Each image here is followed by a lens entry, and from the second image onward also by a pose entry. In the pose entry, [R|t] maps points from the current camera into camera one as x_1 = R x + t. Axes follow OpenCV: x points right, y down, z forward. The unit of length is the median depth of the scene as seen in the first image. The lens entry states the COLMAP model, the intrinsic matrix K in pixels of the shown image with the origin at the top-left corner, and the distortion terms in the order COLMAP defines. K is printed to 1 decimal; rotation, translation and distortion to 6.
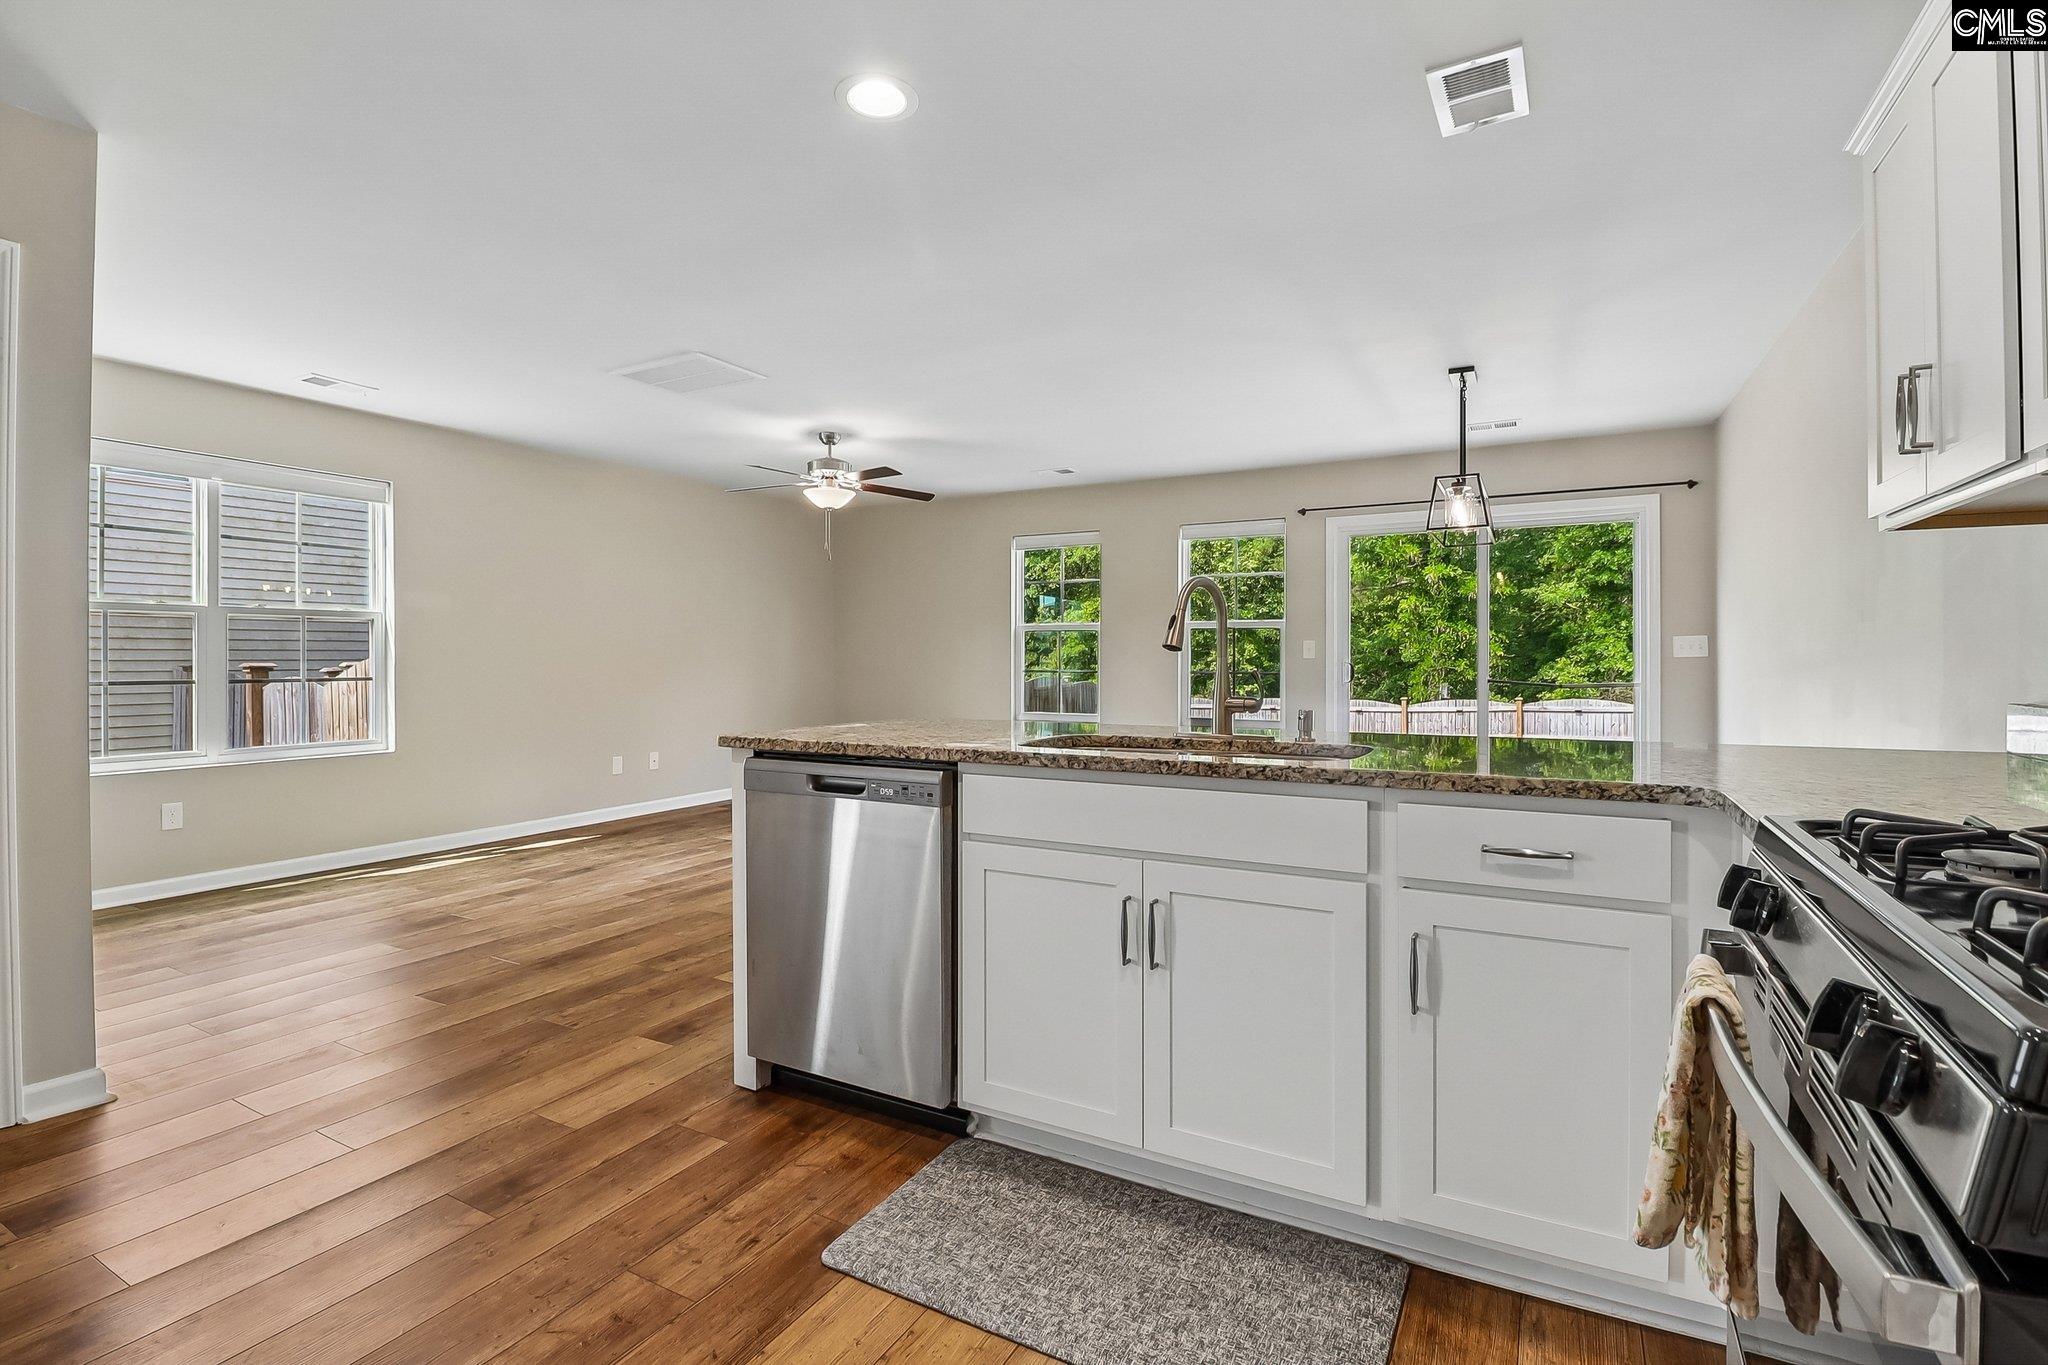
lens RADIAL K [[943.0, 0, 1028.8], [0, 943.0, 660.5], [0, 0, 1]] dist [-0.002959, -0.010567]
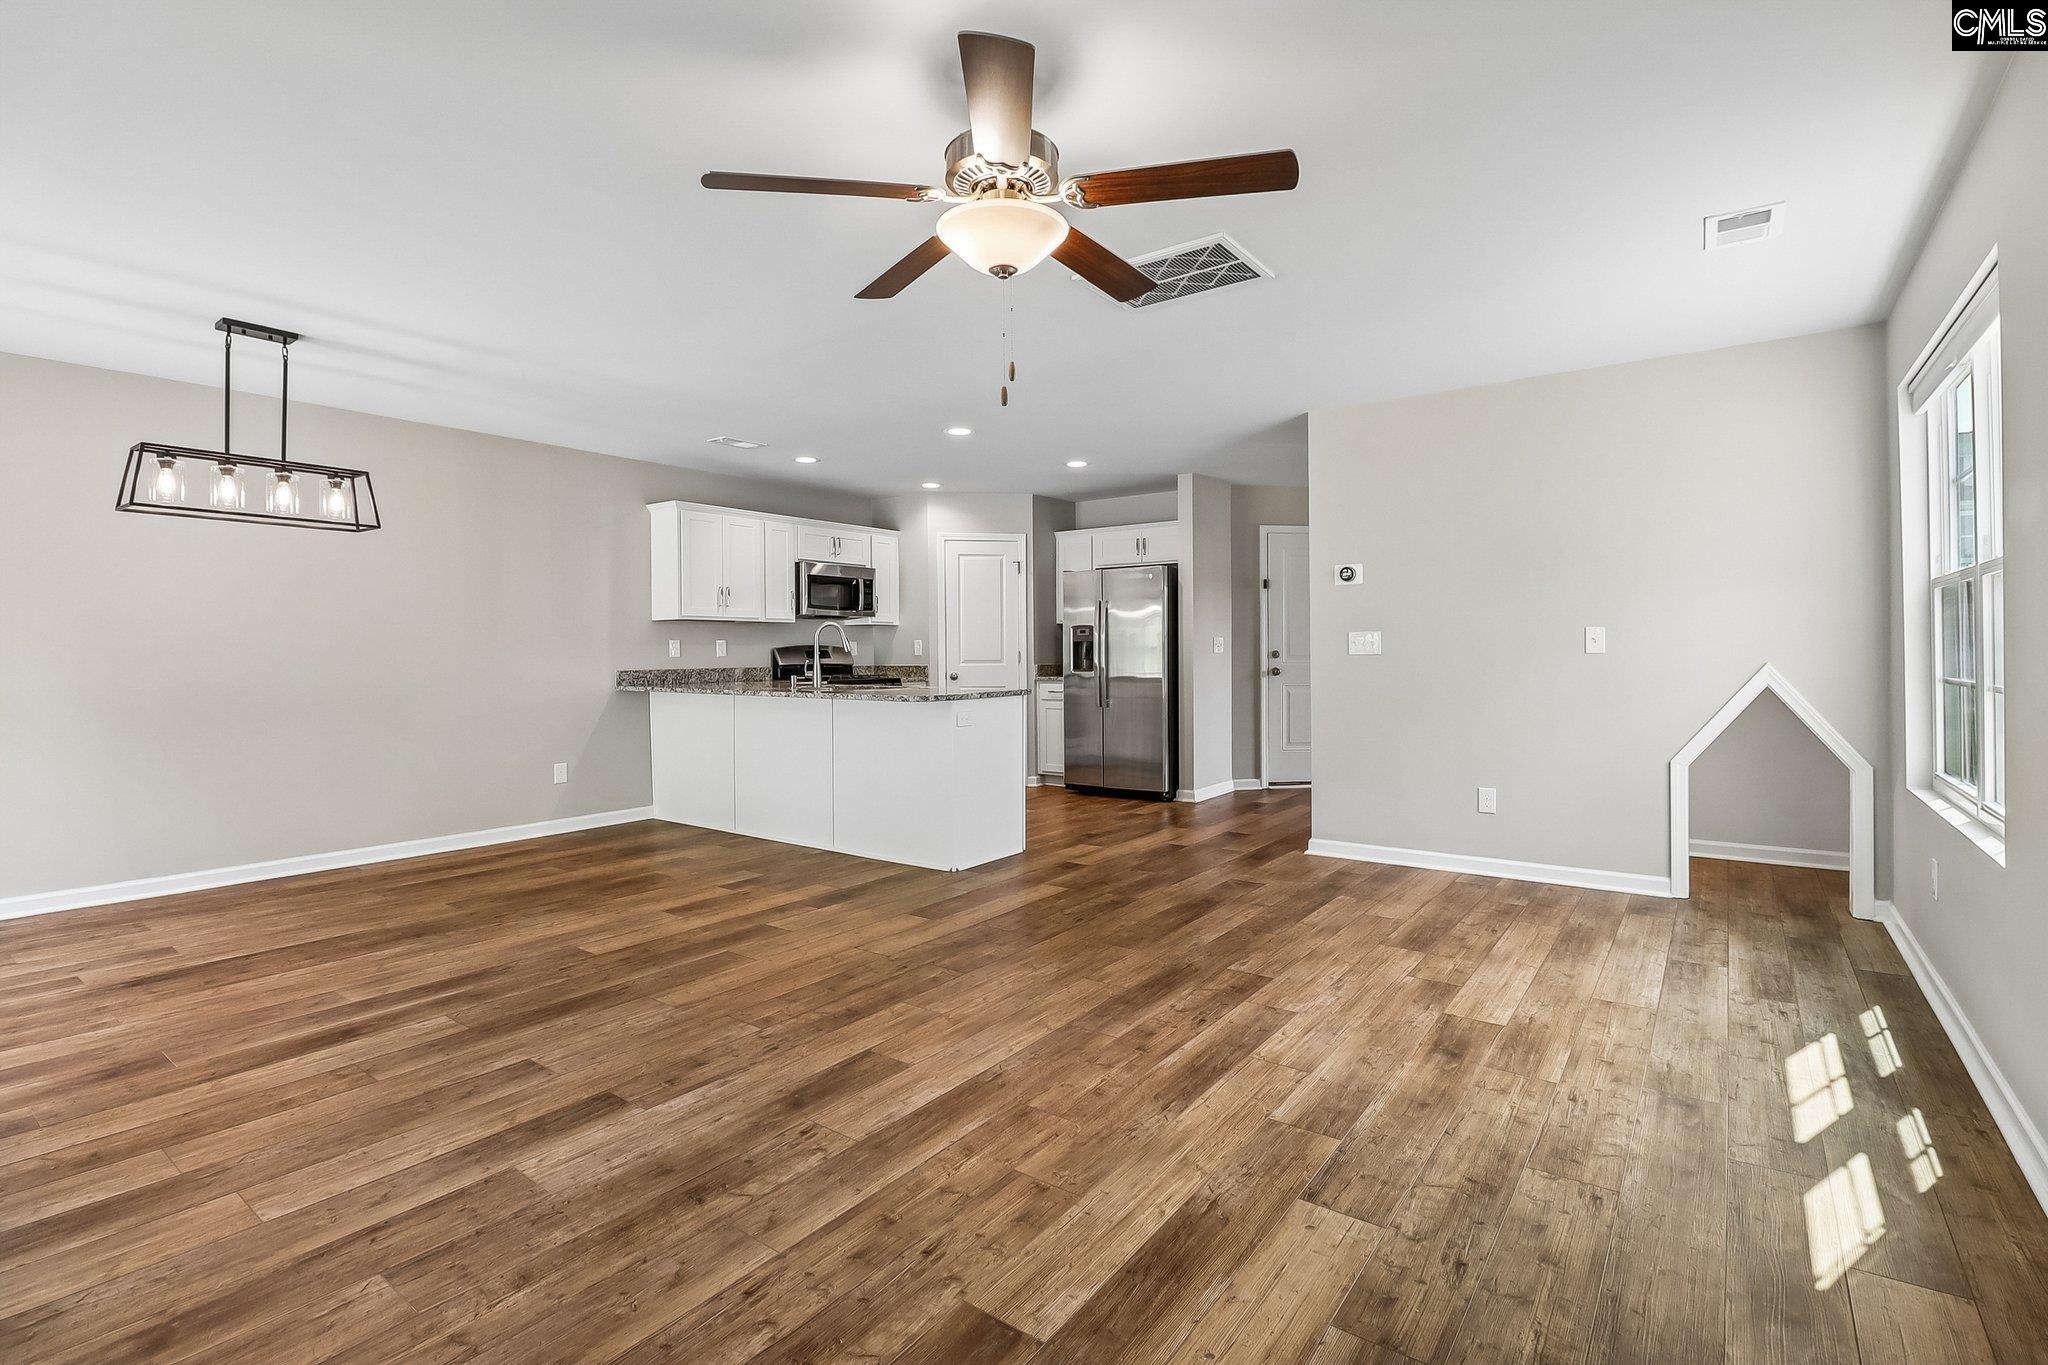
lens RADIAL K [[943.0, 0, 1028.0], [0, 943.0, 654.9], [0, 0, 1]] dist [-0.002959, -0.010567]
pose [[-0.990170, 0.007394, 0.139673, -0.064437], [0.008395, 0.999943, 0.006578, -0.001381], [-0.139616, 0.007686, -0.990176, 0.323964]]
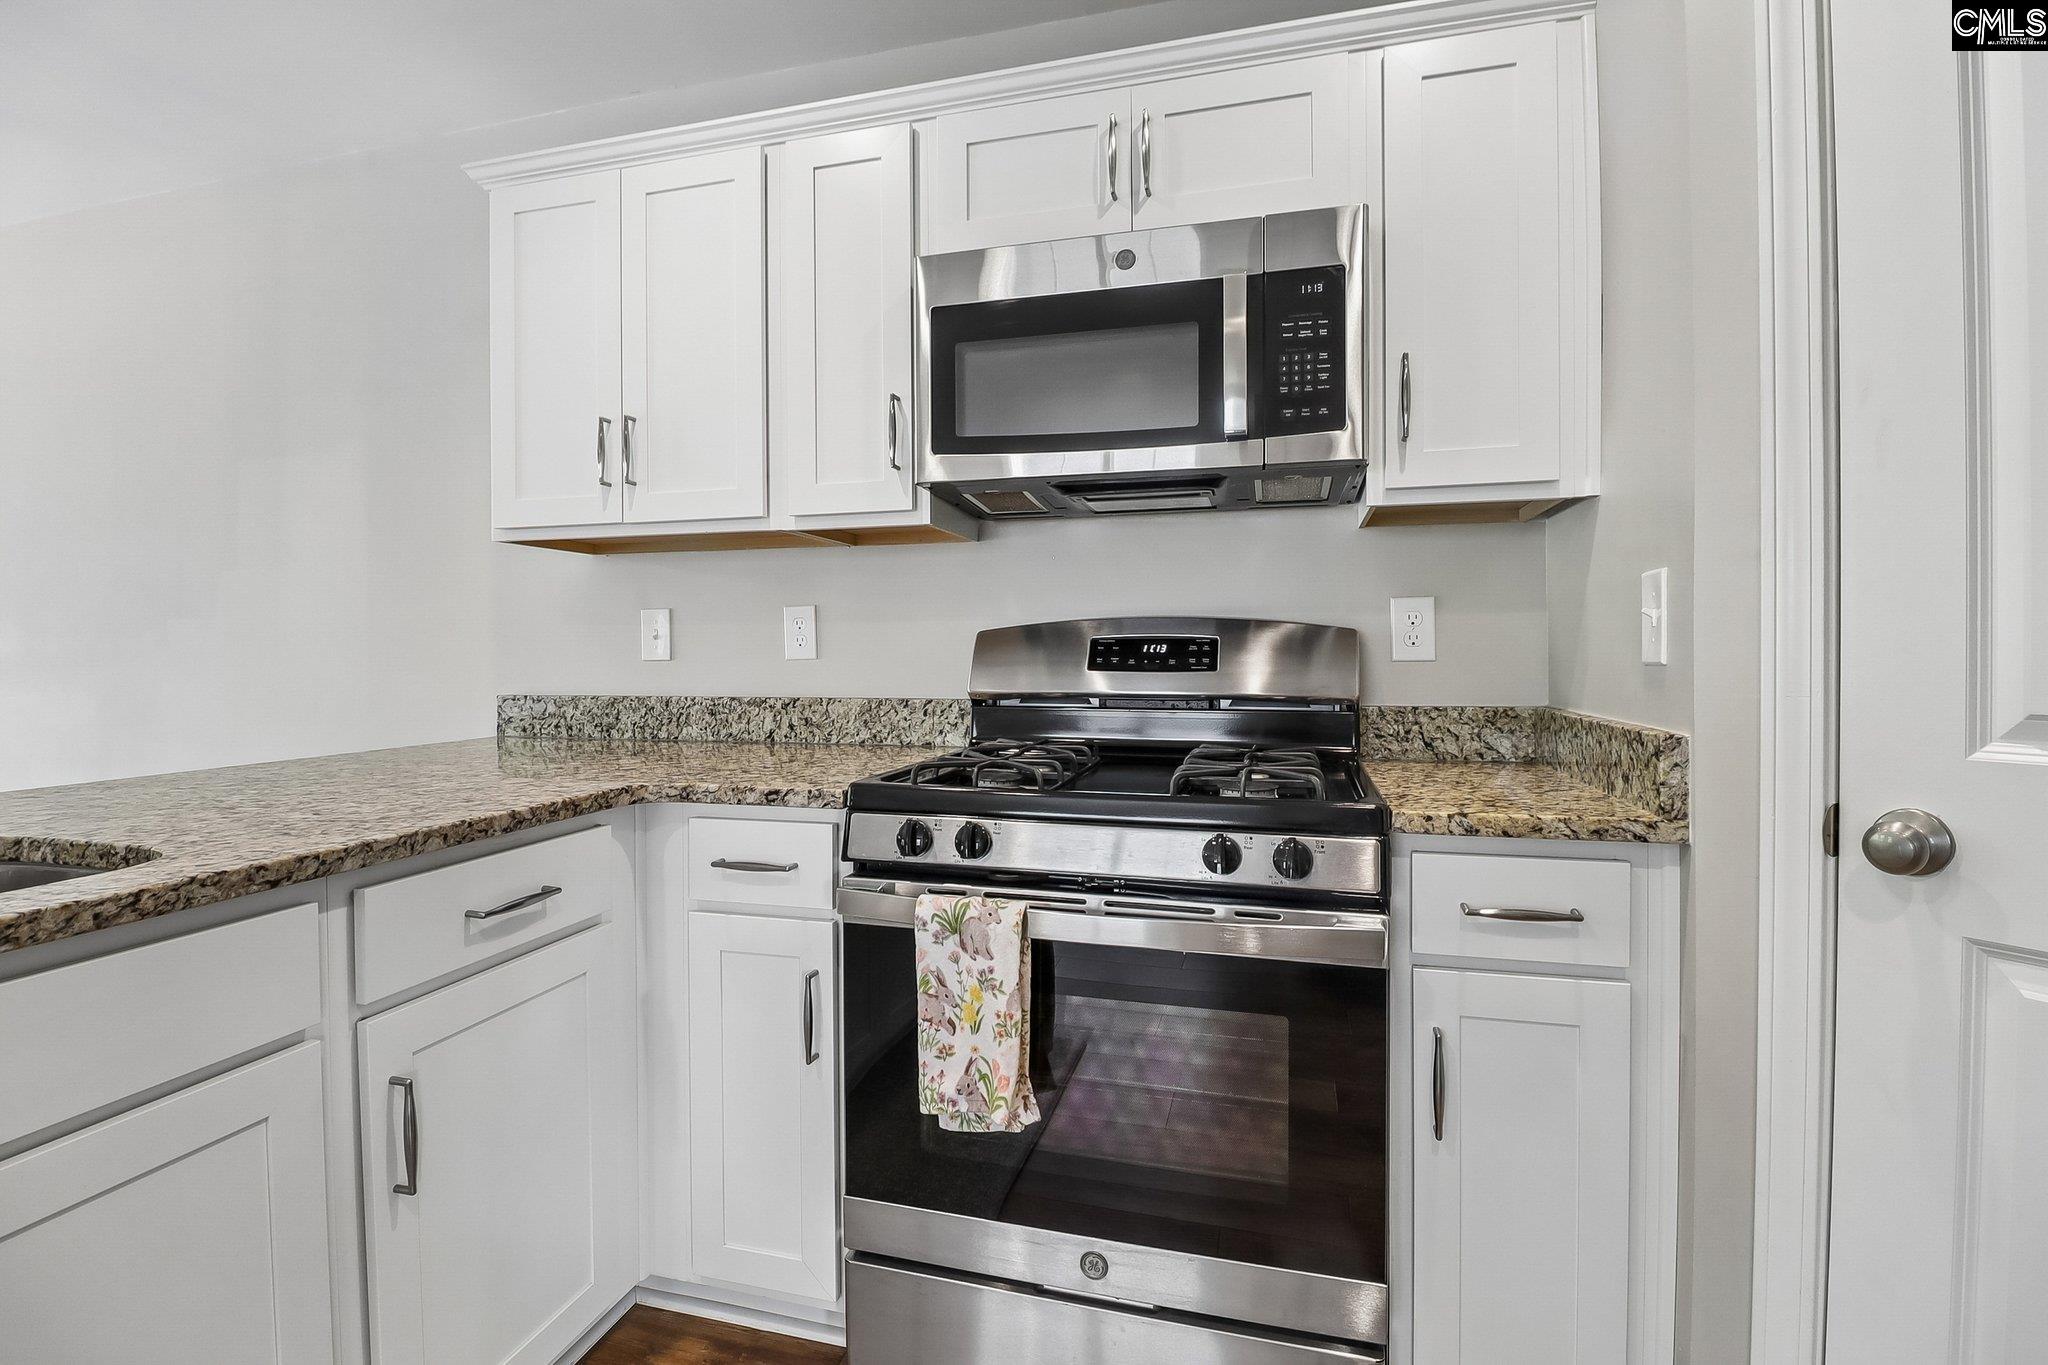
lens RADIAL K [[943.0, 0, 1033.3], [0, 943.0, 642.8], [0, 0, 1]] dist [-0.002959, -0.010567]
pose [[-0.231784, 0.009166, 0.972724, -0.022615], [0.007890, 0.999940, -0.007542, -0.000449], [-0.972735, 0.005927, -0.231842, 0.048648]]
